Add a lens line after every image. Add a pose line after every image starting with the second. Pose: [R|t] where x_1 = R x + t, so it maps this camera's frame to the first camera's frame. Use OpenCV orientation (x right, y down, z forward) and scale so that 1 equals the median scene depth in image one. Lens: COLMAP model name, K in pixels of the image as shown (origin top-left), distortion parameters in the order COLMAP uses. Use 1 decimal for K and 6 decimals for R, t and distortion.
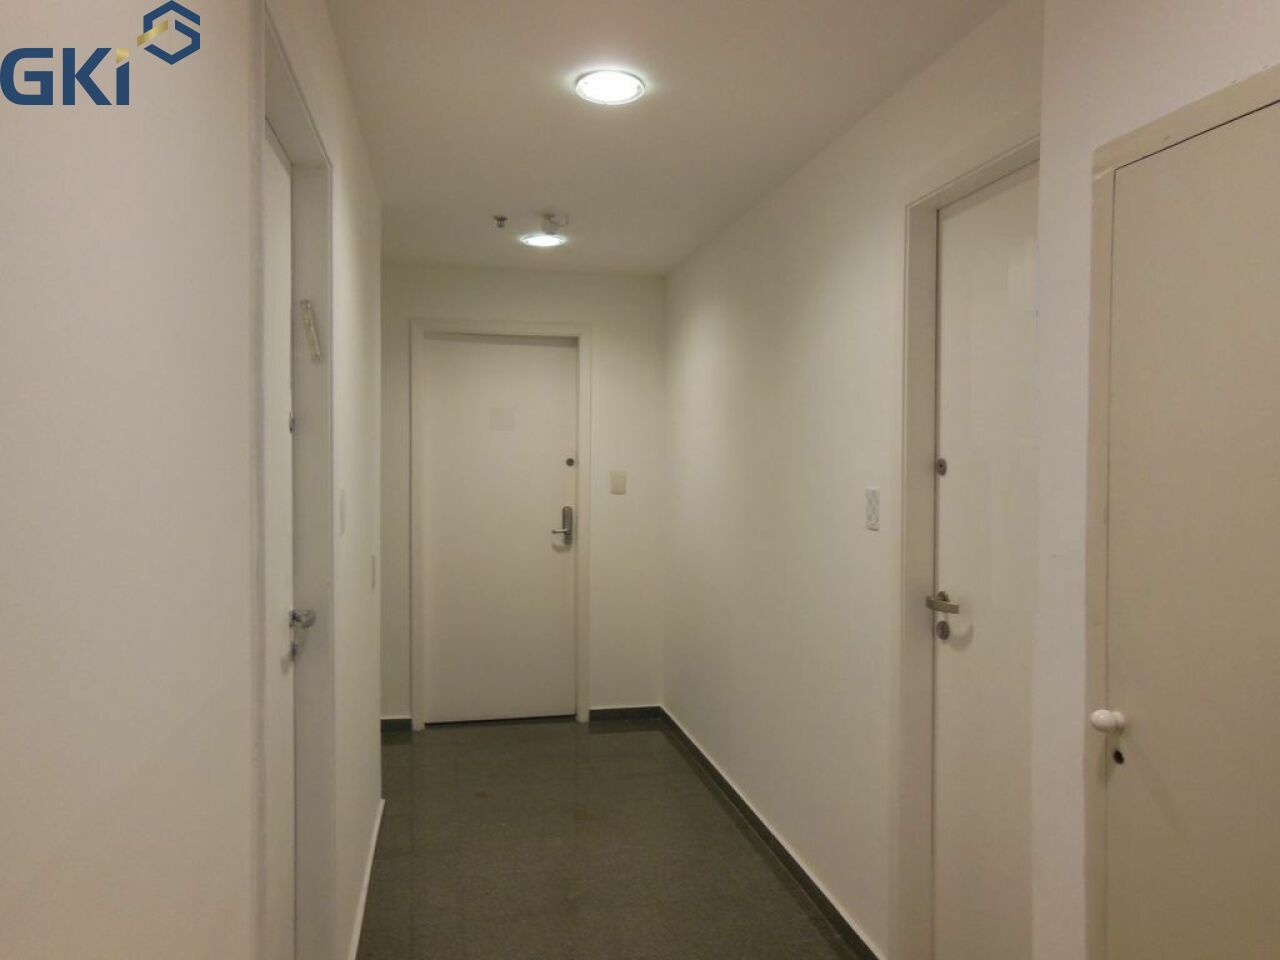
lens RADIAL K [[952.9, 0, 640.0], [0, 952.9, 480.0], [0, 0, 1]] dist [-0.005353, 0.044818]
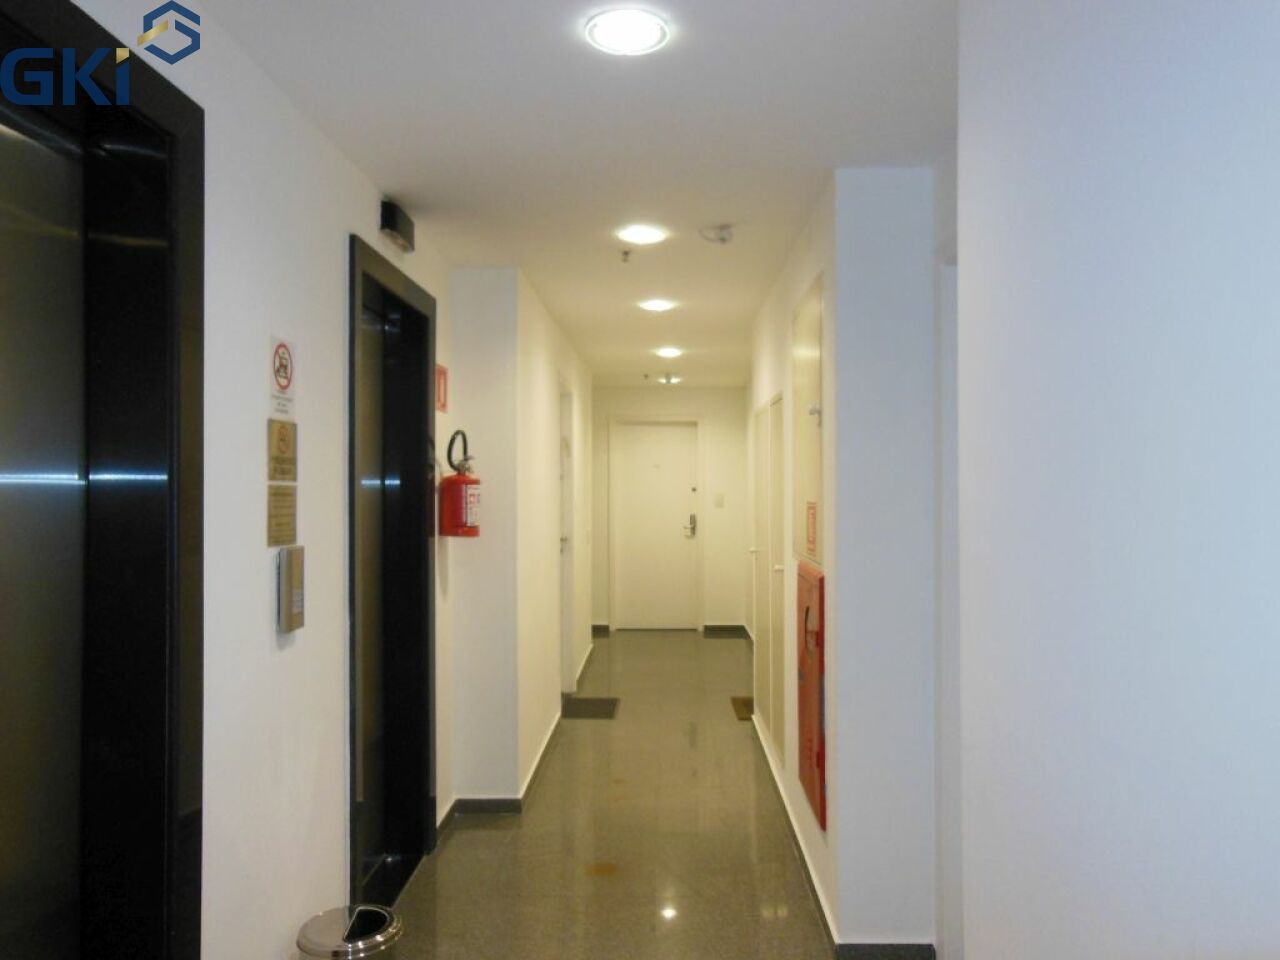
lens RADIAL K [[952.9, 0, 640.0], [0, 952.9, 480.0], [0, 0, 1]] dist [-0.005353, 0.044818]
pose [[0.973513, -0.007870, -0.228497, 0.249659], [0.001328, 0.999585, -0.028769, 0.016077], [0.228629, 0.027704, 0.973119, -0.821232]]
